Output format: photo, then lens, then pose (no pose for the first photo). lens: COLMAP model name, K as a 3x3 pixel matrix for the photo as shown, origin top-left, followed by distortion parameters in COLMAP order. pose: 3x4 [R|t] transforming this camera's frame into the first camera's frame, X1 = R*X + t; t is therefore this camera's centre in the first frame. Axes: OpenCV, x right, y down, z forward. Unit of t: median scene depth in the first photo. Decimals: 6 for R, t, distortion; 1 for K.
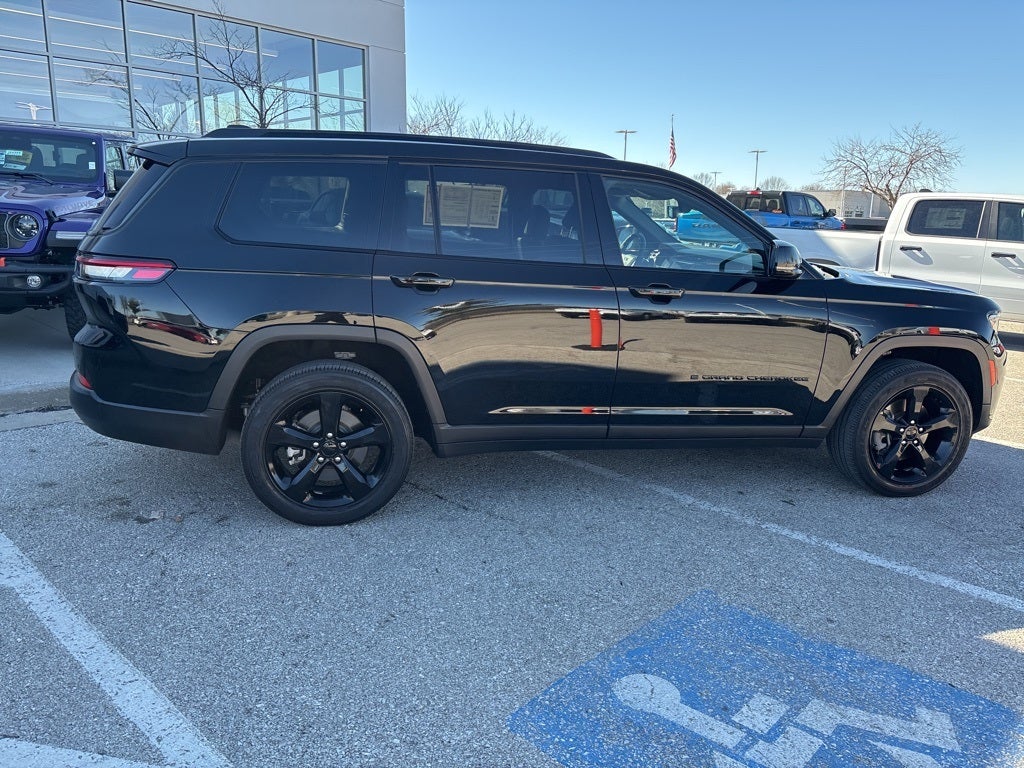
lens RADIAL K [[772.0, 0, 507.0], [0, 772.0, 376.4], [0, 0, 1]] dist [0.047090, -0.053115]
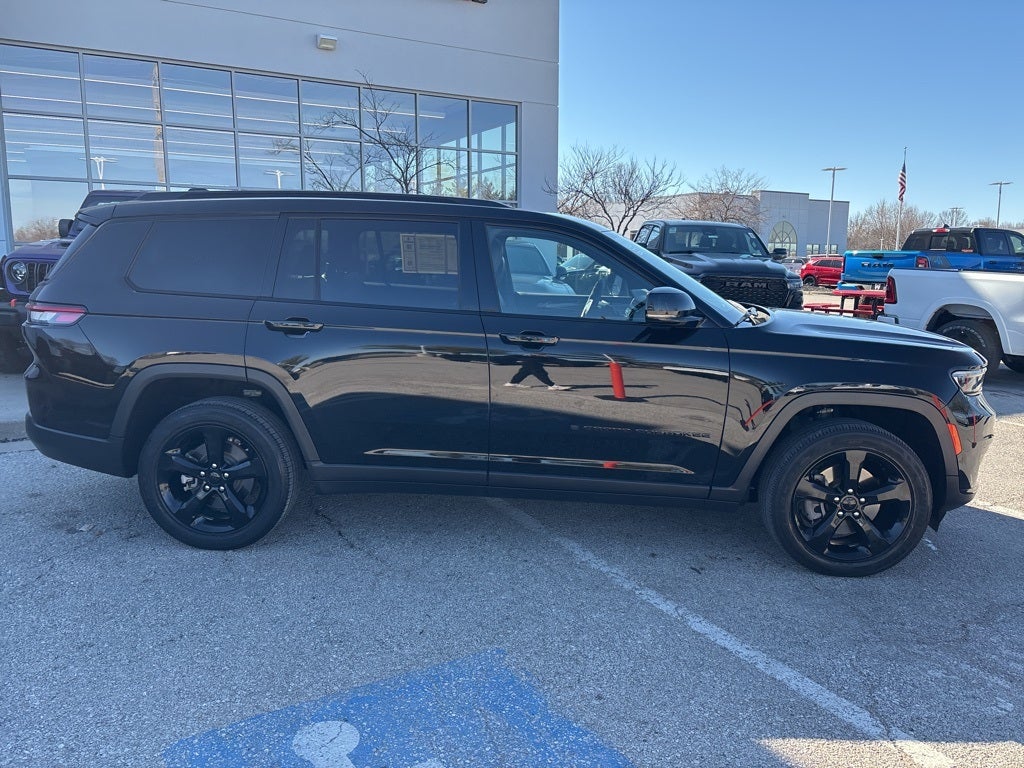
lens RADIAL K [[772.0, 0, 509.1], [0, 772.0, 372.8], [0, 0, 1]] dist [0.047090, -0.053115]
pose [[0.962202, 0.025780, -0.271112, 0.452750], [-0.042104, 0.997622, -0.054567, -0.012128], [0.269061, 0.063919, 0.961000, 0.051628]]
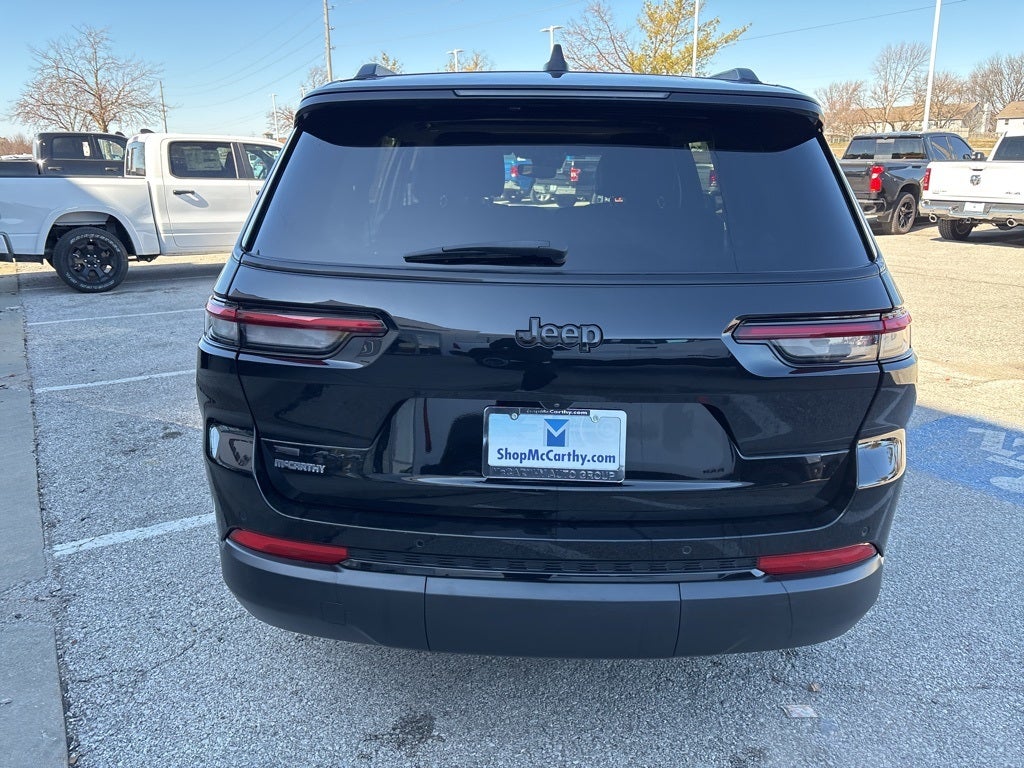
lens RADIAL K [[772.0, 0, 503.0], [0, 772.0, 373.9], [0, 0, 1]] dist [0.047090, -0.053115]
pose [[0.255298, -0.289378, 0.922542, -1.004014], [0.210791, 0.947867, 0.238989, -0.275502], [-0.943605, 0.133450, 0.302987, 1.003618]]
